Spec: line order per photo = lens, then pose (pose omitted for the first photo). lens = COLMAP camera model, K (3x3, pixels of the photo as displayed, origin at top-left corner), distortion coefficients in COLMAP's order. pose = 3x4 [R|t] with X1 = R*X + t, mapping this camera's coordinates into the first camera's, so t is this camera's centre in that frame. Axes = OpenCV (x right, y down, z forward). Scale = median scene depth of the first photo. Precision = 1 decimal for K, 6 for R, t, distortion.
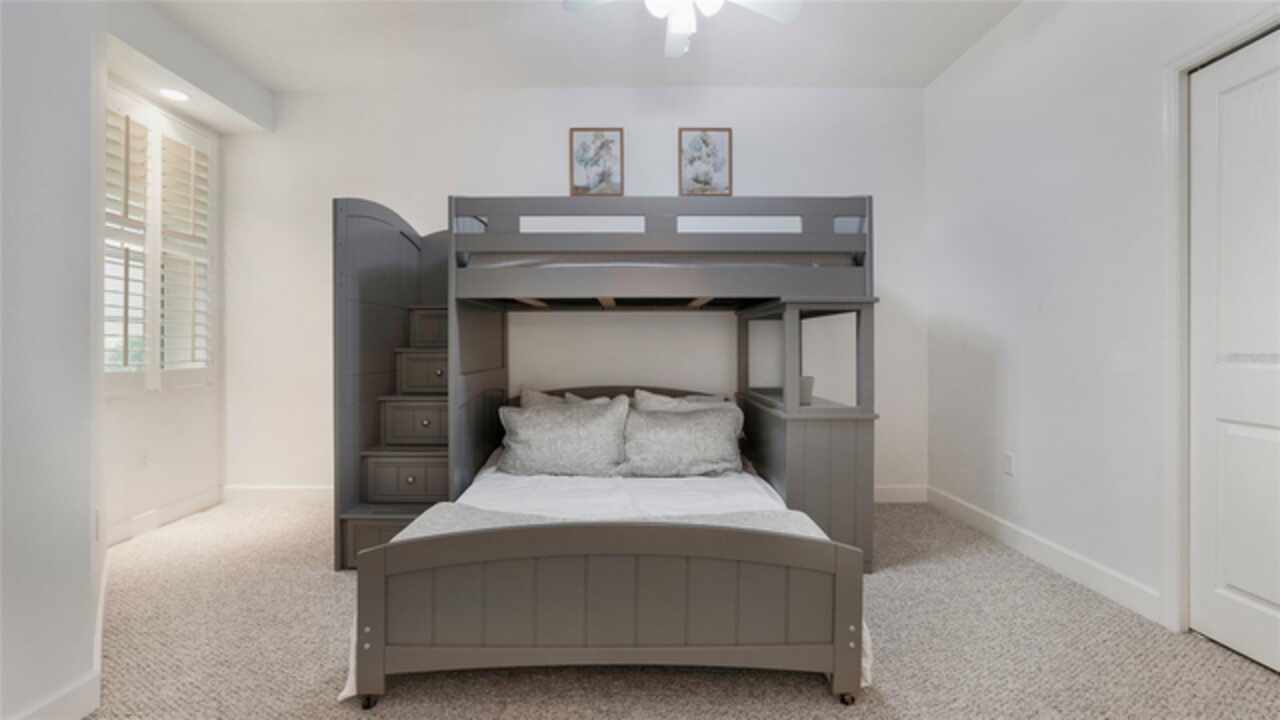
lens RADIAL K [[526.5, 0, 642.7], [0, 526.5, 349.3], [0, 0, 1]] dist [-0.009764, 0.000083]
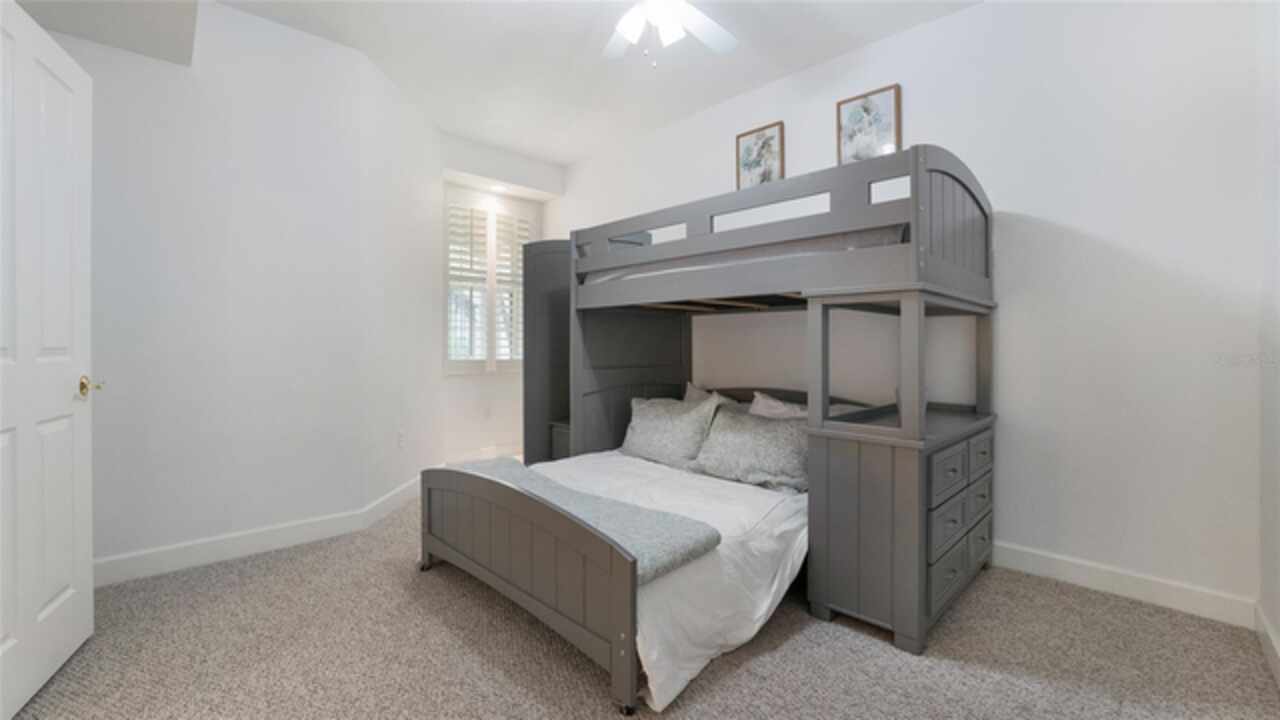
lens RADIAL K [[526.5, 0, 648.3], [0, 526.5, 353.4], [0, 0, 1]] dist [-0.009764, 0.000083]
pose [[0.717376, 0.013714, -0.696551, 0.556283], [-0.010759, 0.999905, 0.008606, -0.001433], [0.696603, 0.001321, 0.717456, 0.168394]]
